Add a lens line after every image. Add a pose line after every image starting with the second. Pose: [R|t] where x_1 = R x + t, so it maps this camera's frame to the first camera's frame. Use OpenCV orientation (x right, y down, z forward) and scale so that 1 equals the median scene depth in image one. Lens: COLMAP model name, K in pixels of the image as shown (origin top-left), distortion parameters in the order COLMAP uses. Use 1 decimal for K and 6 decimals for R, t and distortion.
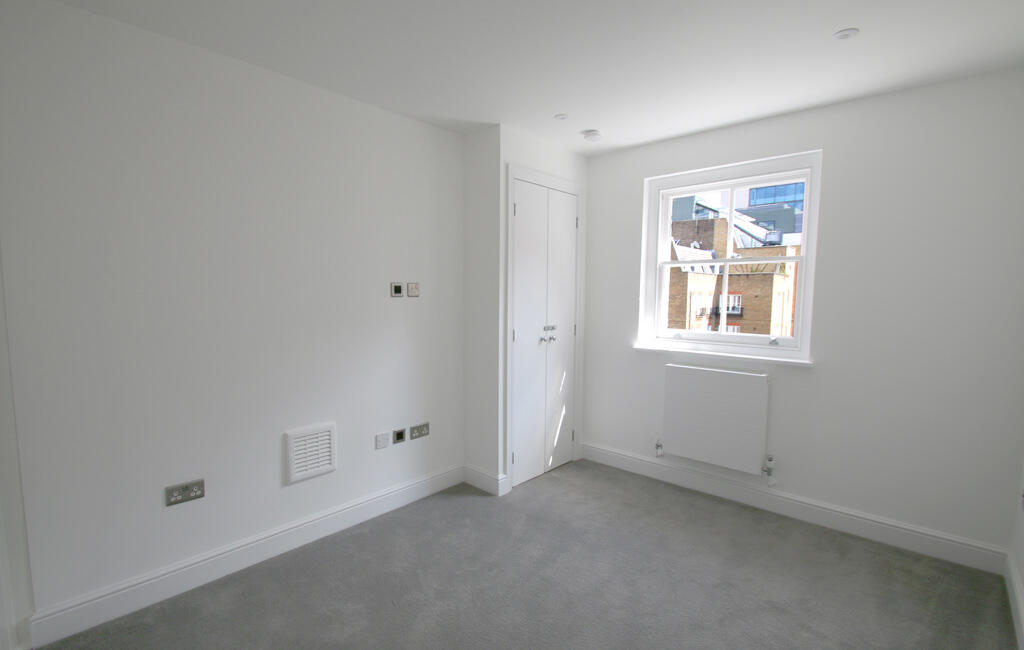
lens RADIAL K [[471.6, 0, 496.0], [0, 471.6, 334.1], [0, 0, 1]] dist [-0.001847, -0.000126]
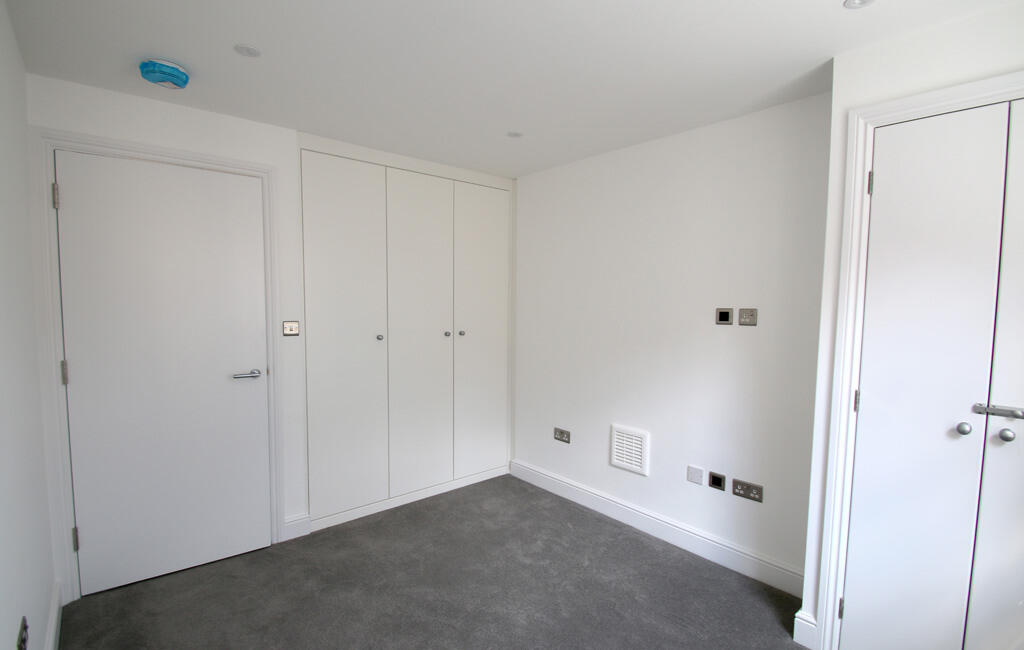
lens RADIAL K [[471.6, 0, 496.0], [0, 471.6, 334.1], [0, 0, 1]] dist [-0.001847, -0.000126]
pose [[-0.107348, 0.063064, -0.992219, 0.712676], [-0.106383, 0.991528, 0.074530, -0.080832], [0.988514, 0.113556, -0.099730, 0.659966]]
